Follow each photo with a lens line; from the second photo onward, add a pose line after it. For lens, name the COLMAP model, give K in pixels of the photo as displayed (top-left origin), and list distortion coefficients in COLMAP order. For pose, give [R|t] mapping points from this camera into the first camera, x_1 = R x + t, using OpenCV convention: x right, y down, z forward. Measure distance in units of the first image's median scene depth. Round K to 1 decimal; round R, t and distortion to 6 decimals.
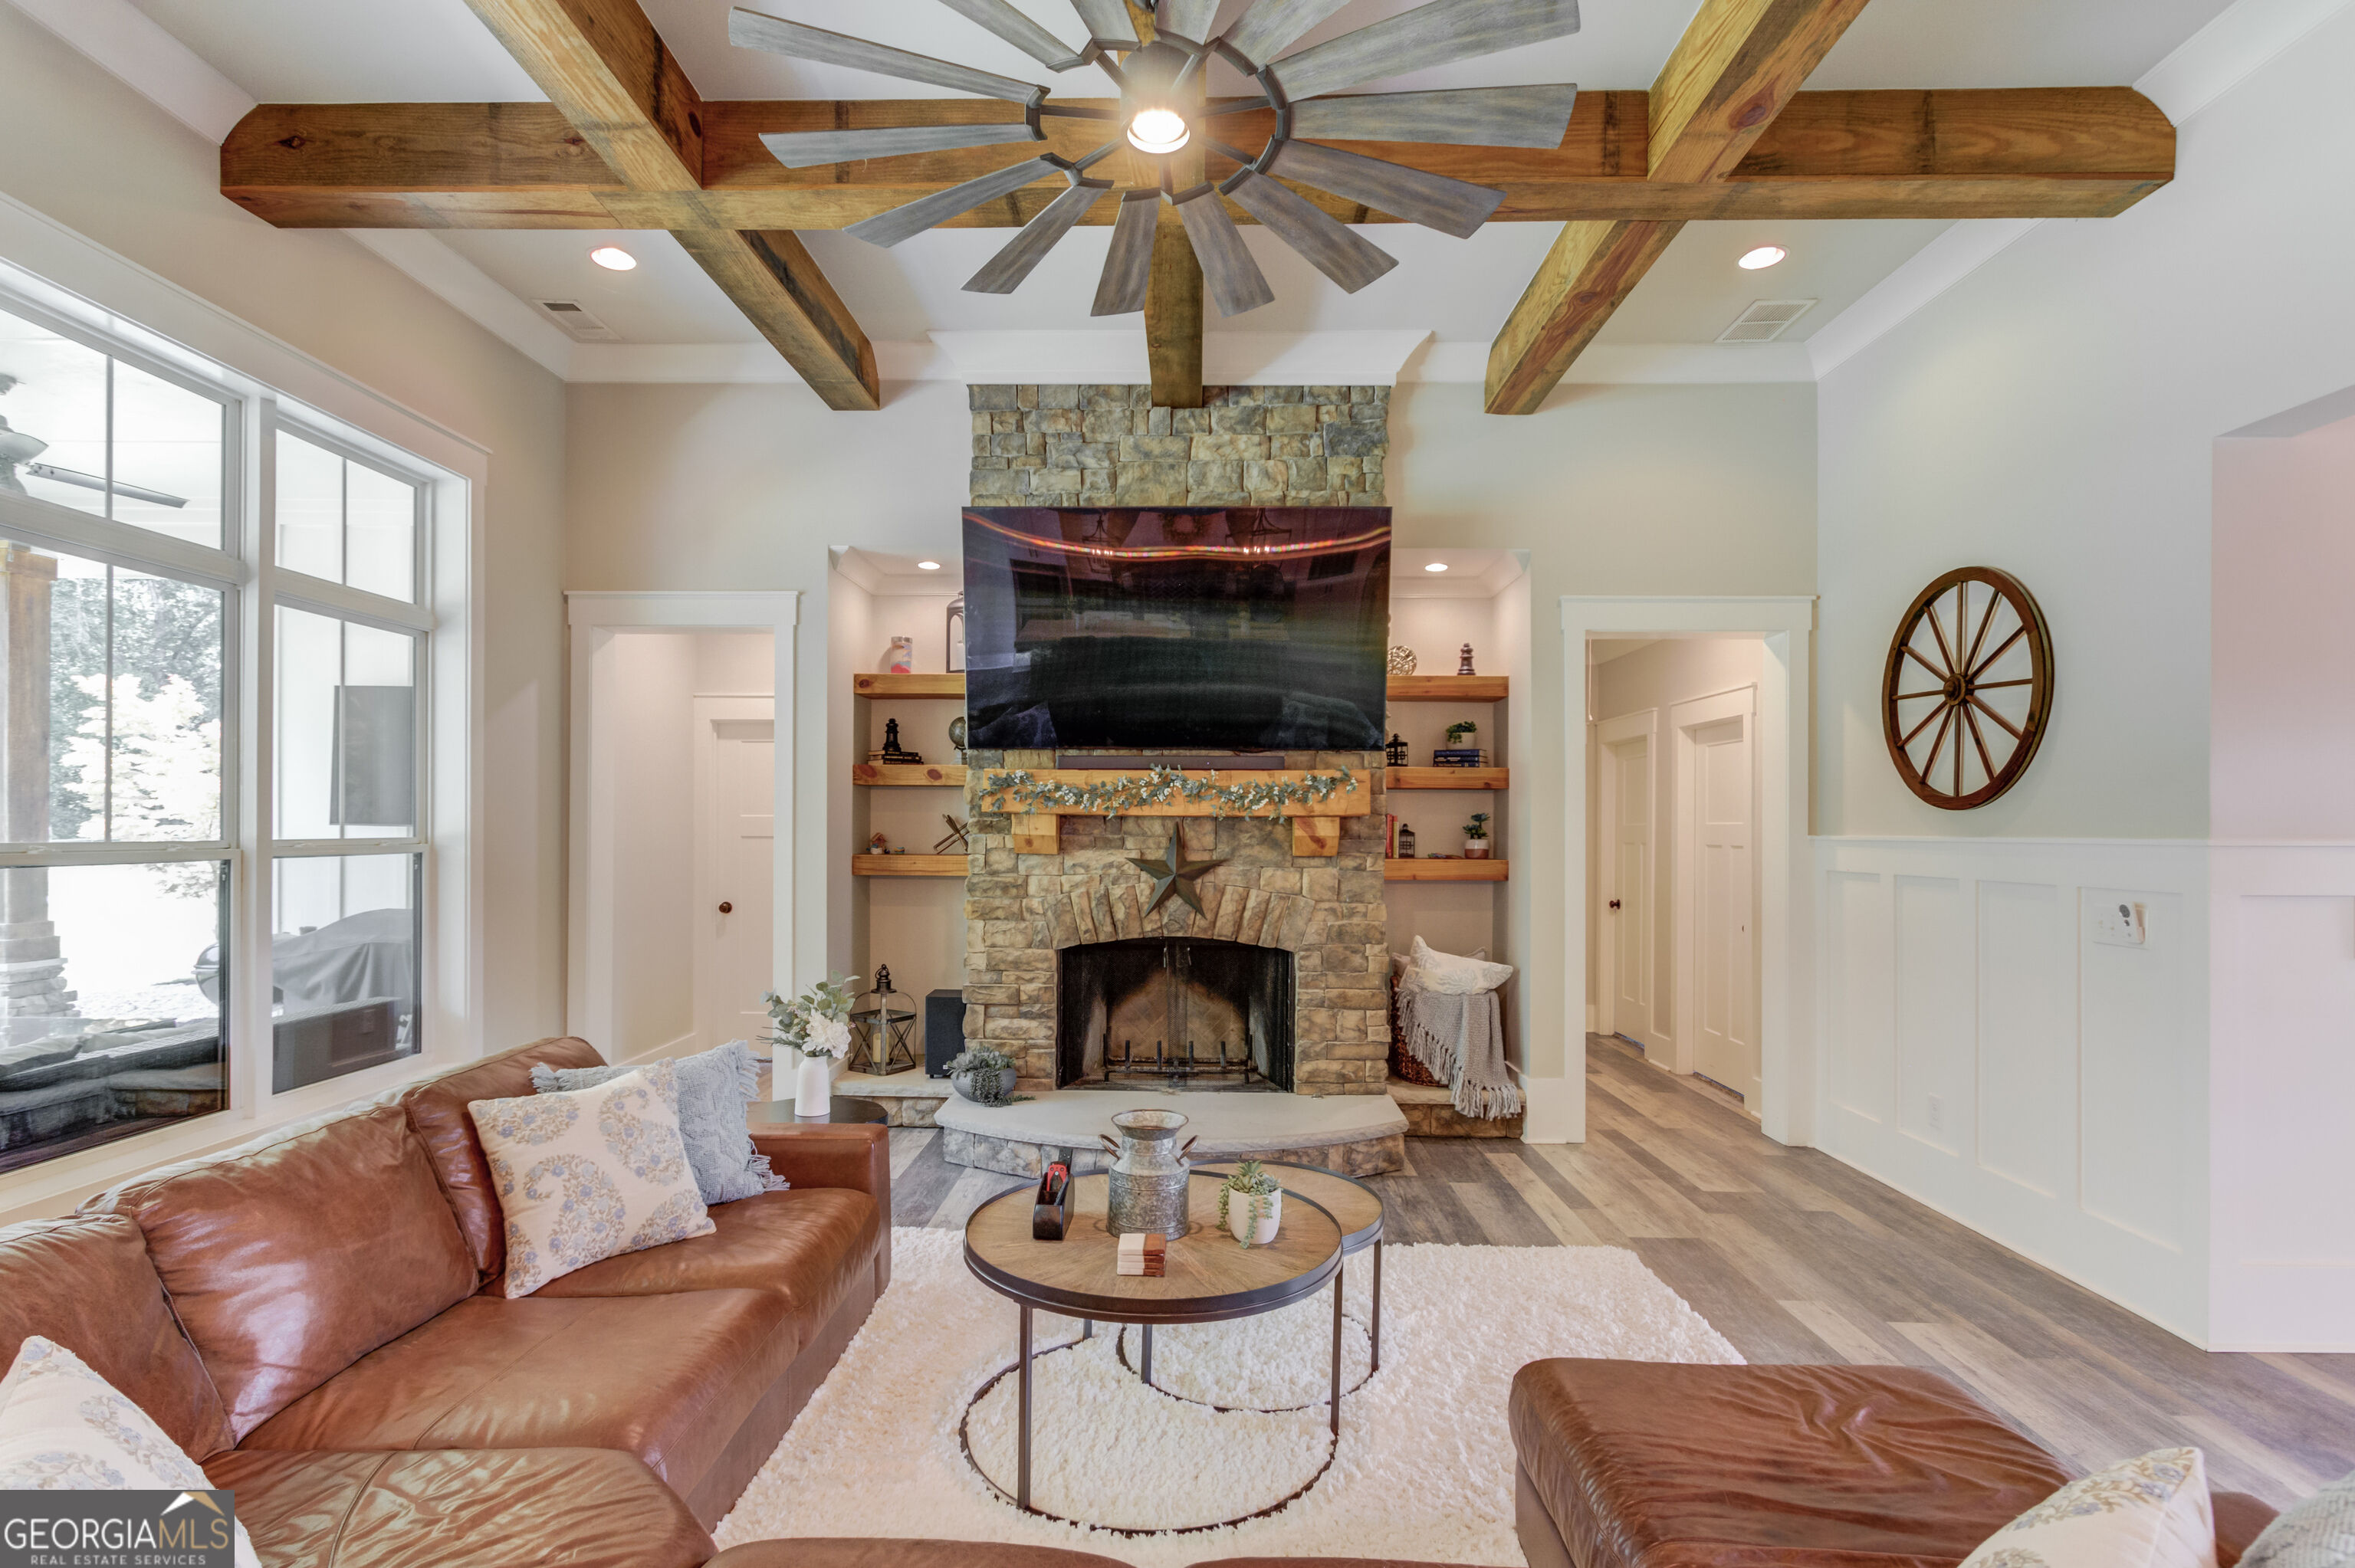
lens RADIAL K [[1144.8, 0, 1176.3], [0, 1144.8, 802.0], [0, 0, 1]] dist [0.000219, -0.001307]
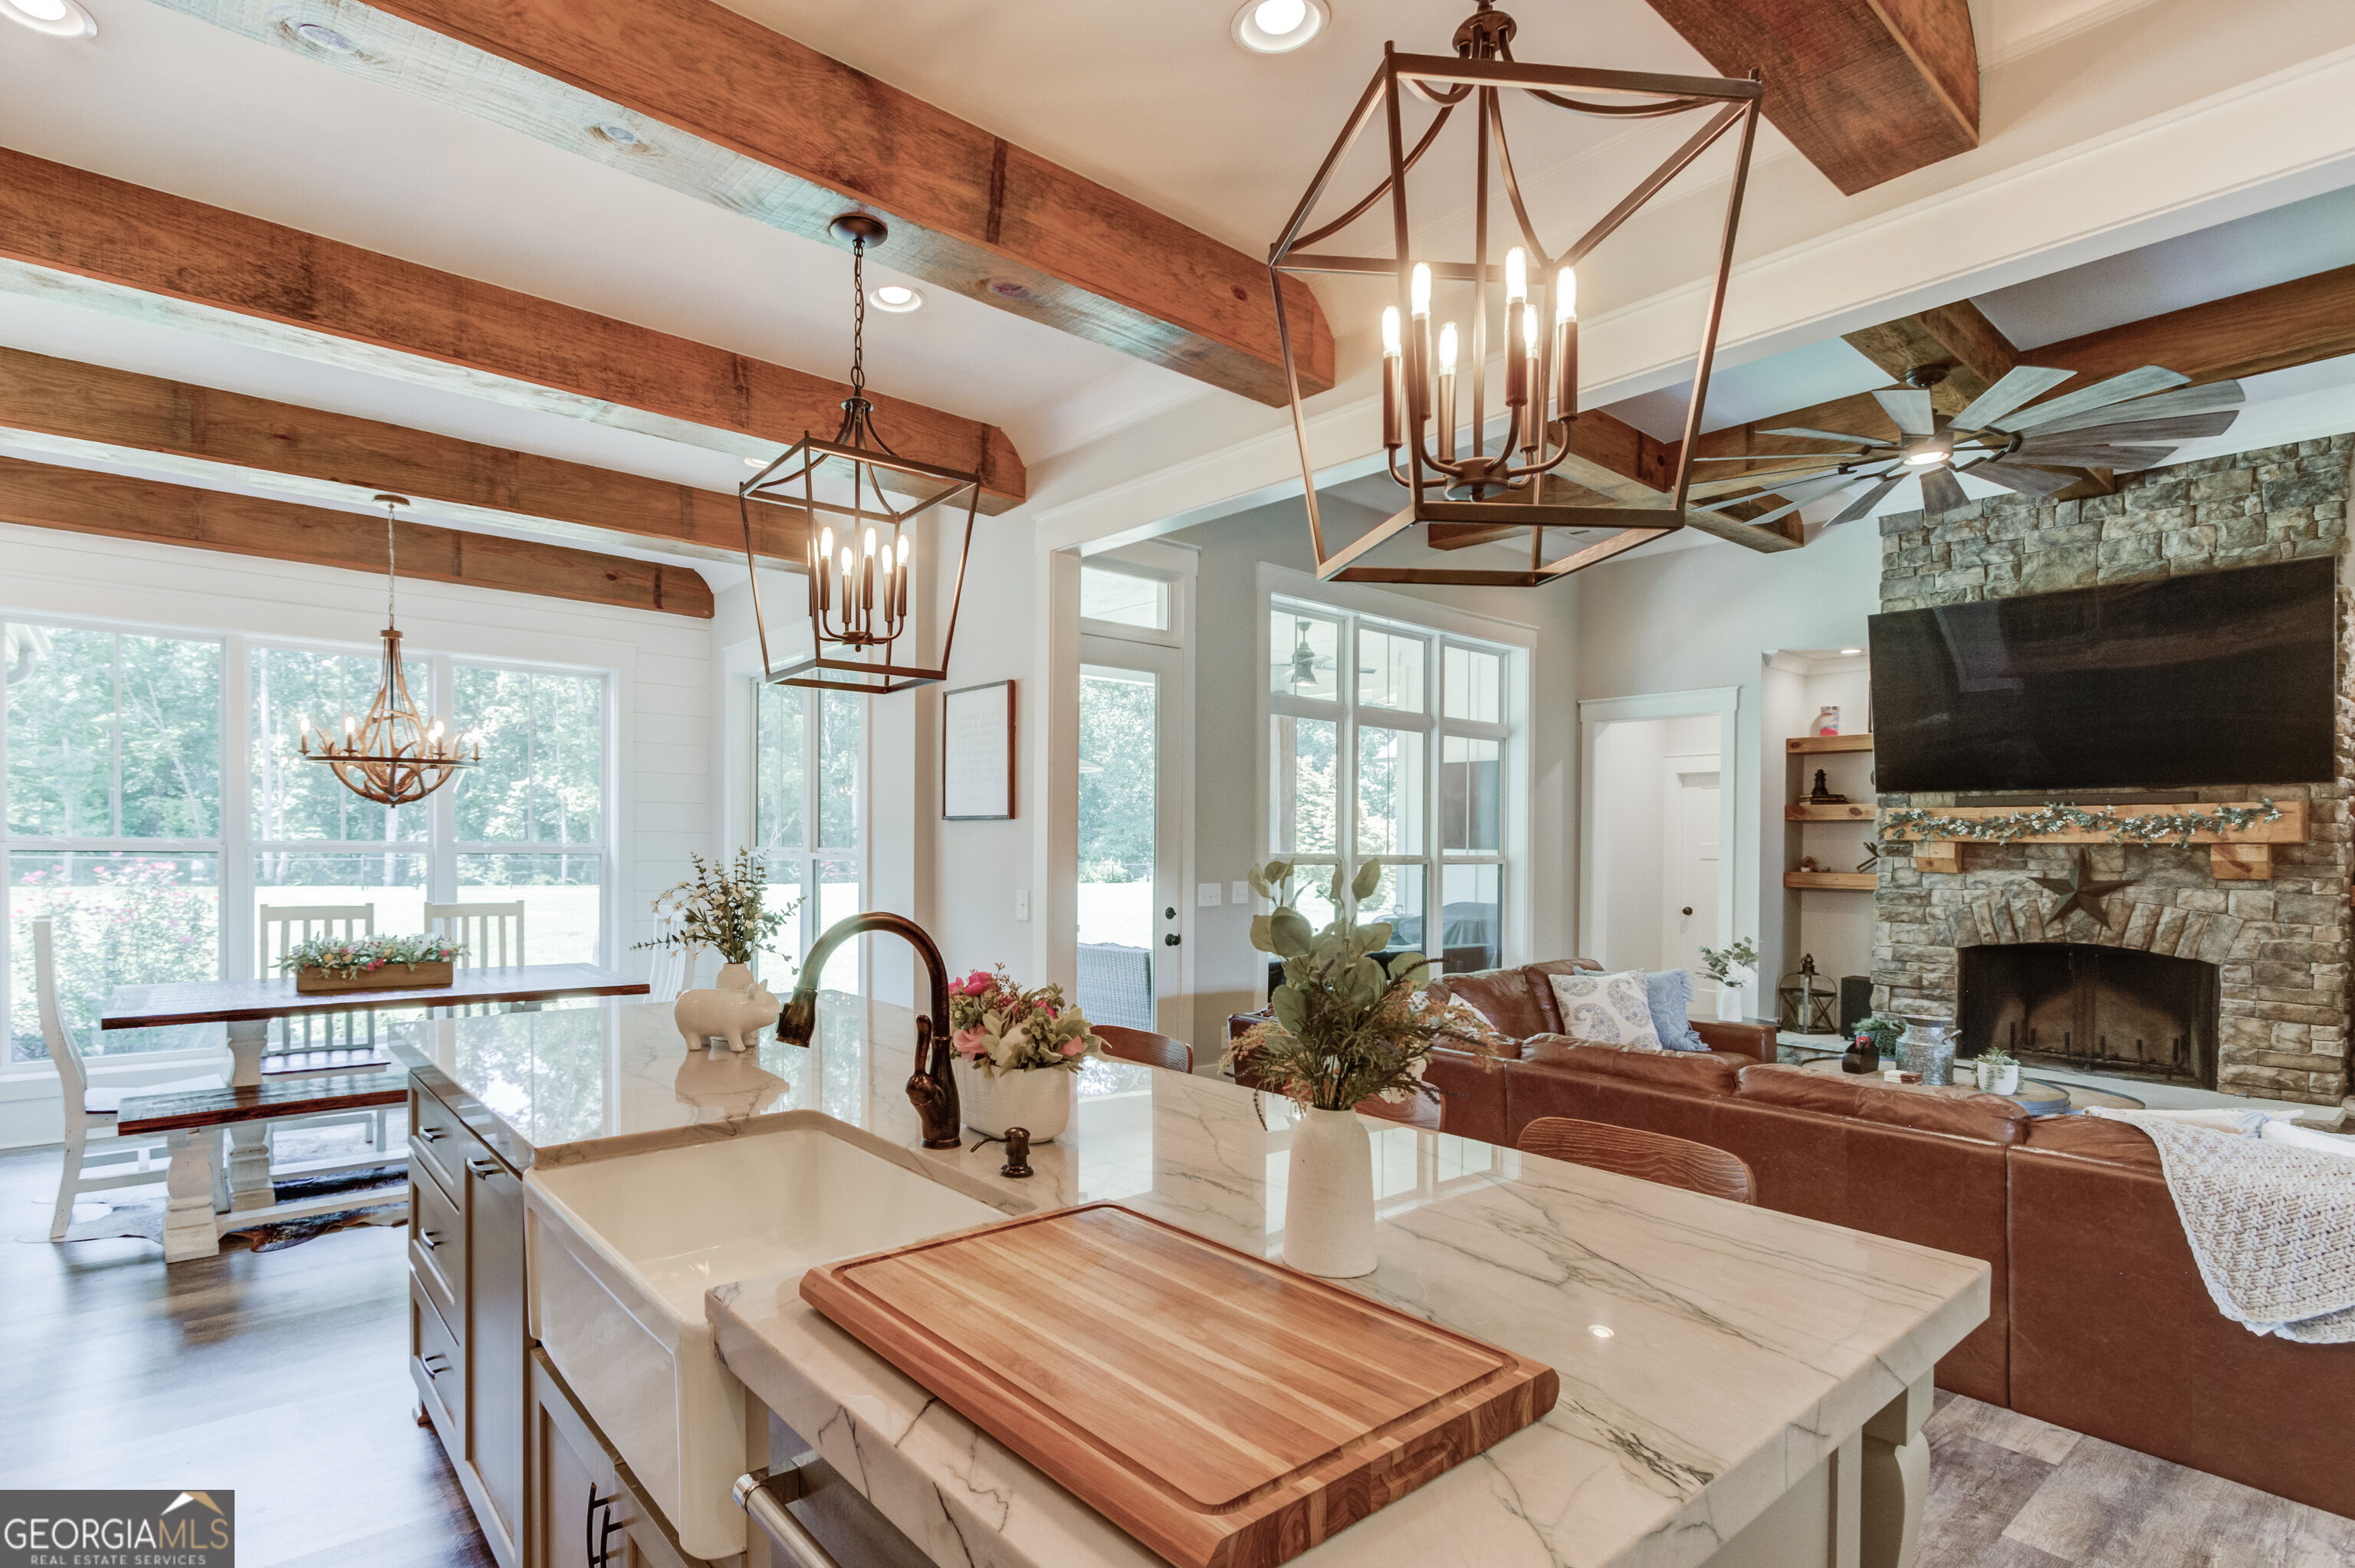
lens RADIAL K [[1144.8, 0, 1057.9], [0, 1144.8, 870.4], [0, 0, 1]] dist [0.000219, -0.001307]
pose [[0.625773, 0.018203, -0.779793, 0.264041], [0.009088, 0.999490, 0.030625, -0.005621], [0.779952, -0.026251, 0.625288, -0.579825]]
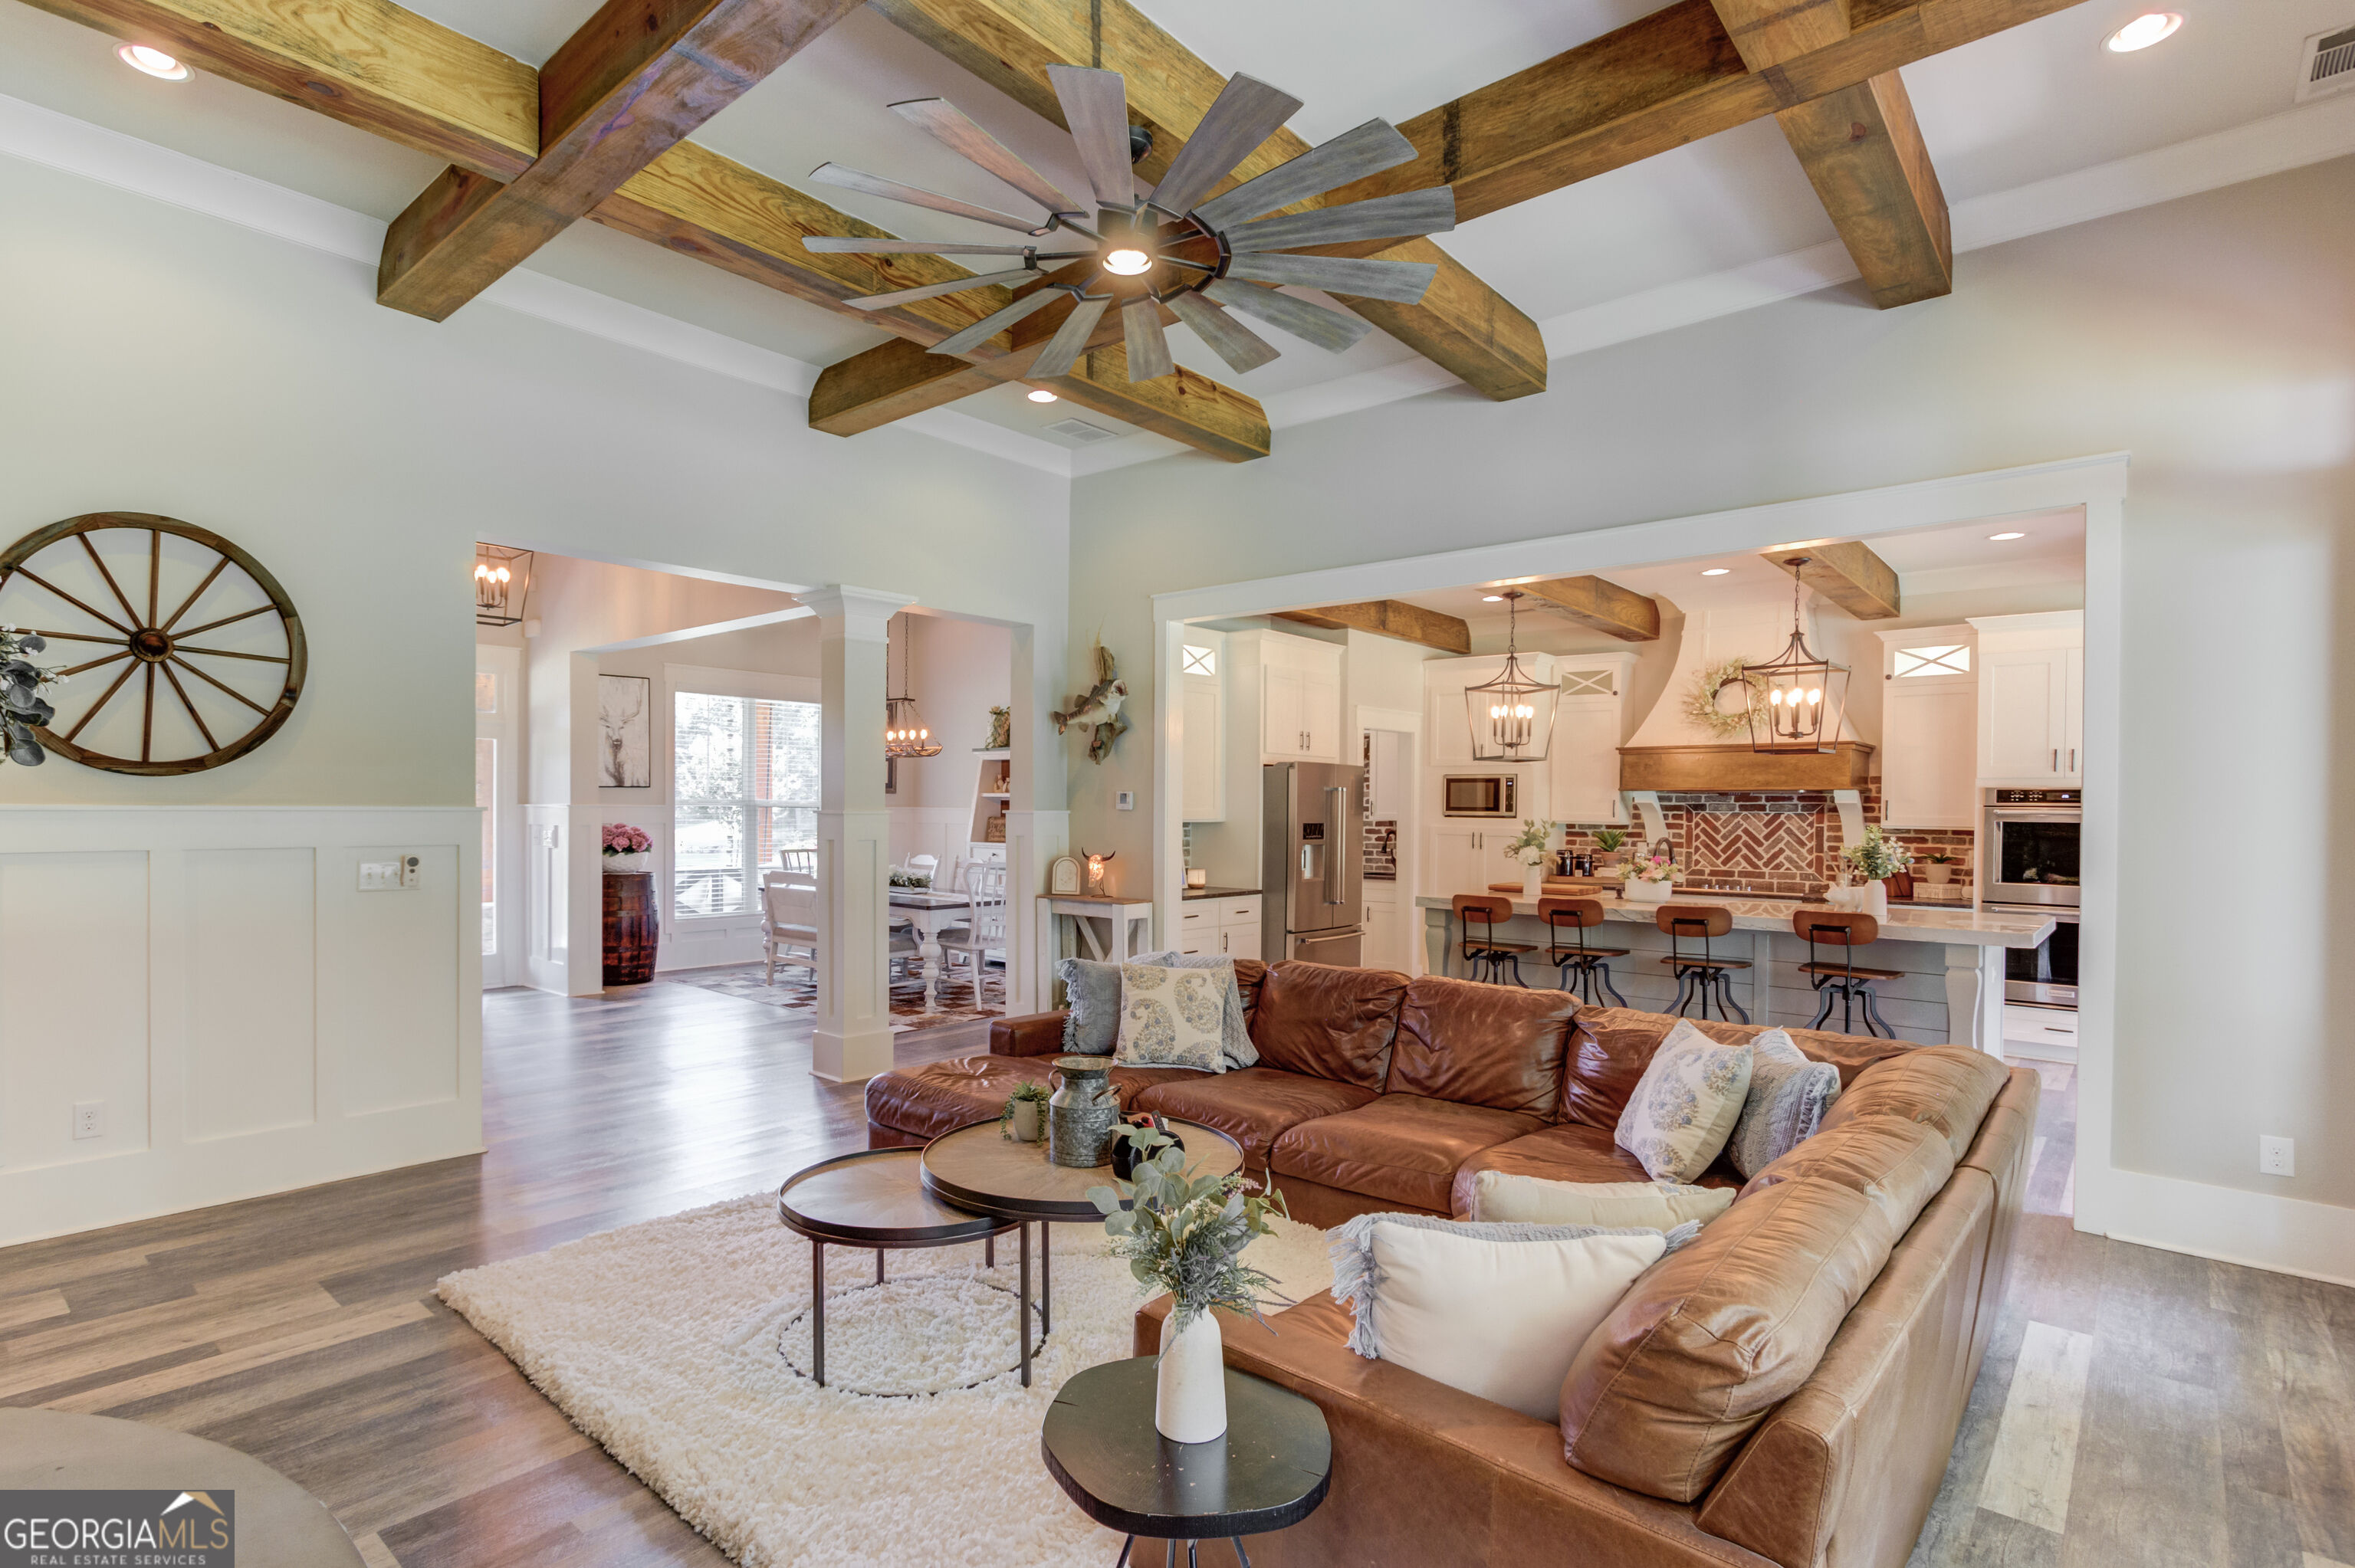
lens RADIAL K [[1144.8, 0, 1176.9], [0, 1144.8, 798.4], [0, 0, 1]] dist [0.000219, -0.001307]
pose [[-0.770249, -0.005132, 0.637723, -0.571098], [-0.023631, 0.999511, -0.020498, 0.025532], [-0.637306, -0.030859, -0.769993, 1.256407]]
